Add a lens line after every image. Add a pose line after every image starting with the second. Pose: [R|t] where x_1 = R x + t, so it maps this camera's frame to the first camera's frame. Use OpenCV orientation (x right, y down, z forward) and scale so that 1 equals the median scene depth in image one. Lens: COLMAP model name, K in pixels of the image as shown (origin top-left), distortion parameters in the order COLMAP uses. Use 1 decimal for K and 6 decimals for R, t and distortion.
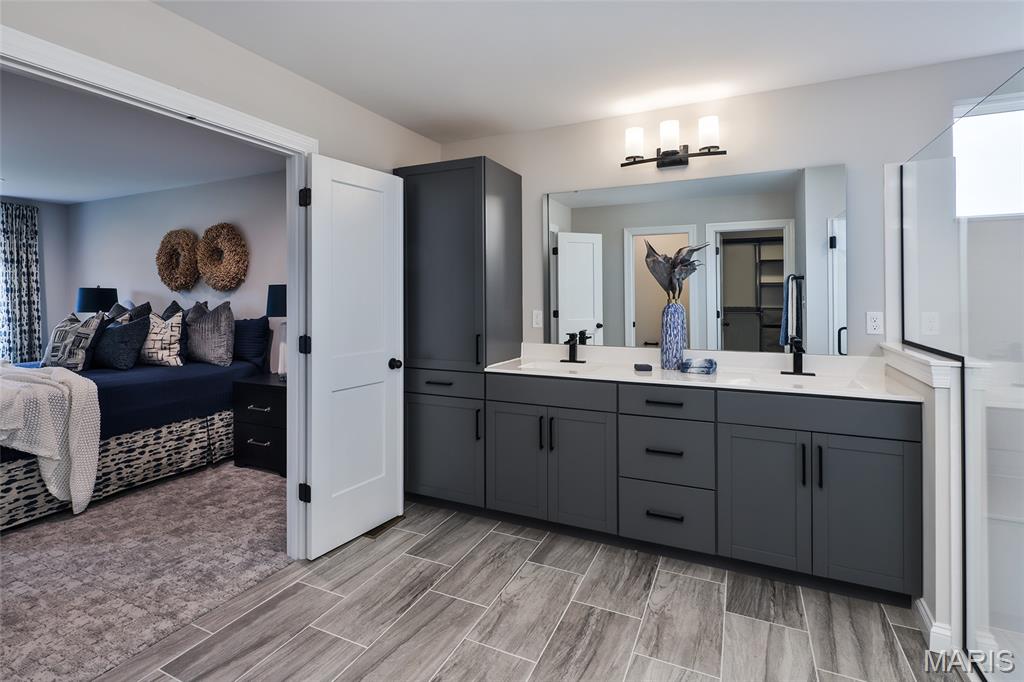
lens RADIAL K [[490.7, 0, 509.9], [0, 490.7, 298.8], [0, 0, 1]] dist [0.000608, -0.000574]
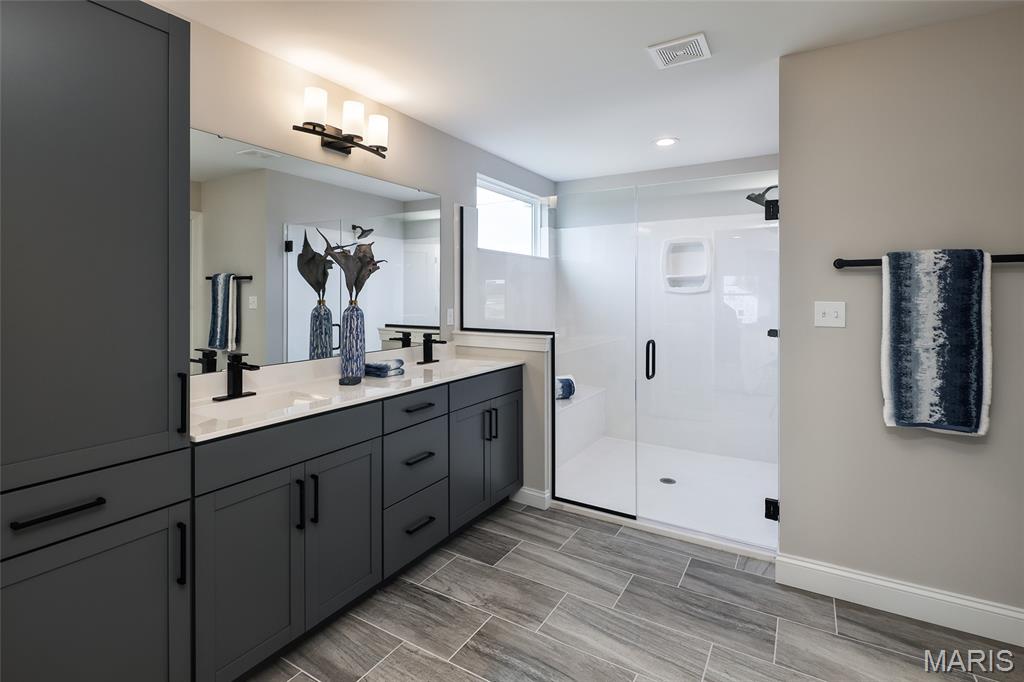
lens RADIAL K [[490.7, 0, 509.9], [0, 490.7, 298.8], [0, 0, 1]] dist [0.000608, -0.000574]
pose [[0.097341, -0.001485, 0.995250, -0.639232], [0.002378, 0.999996, 0.001260, -0.003278], [-0.995248, 0.002244, 0.097344, 0.746602]]
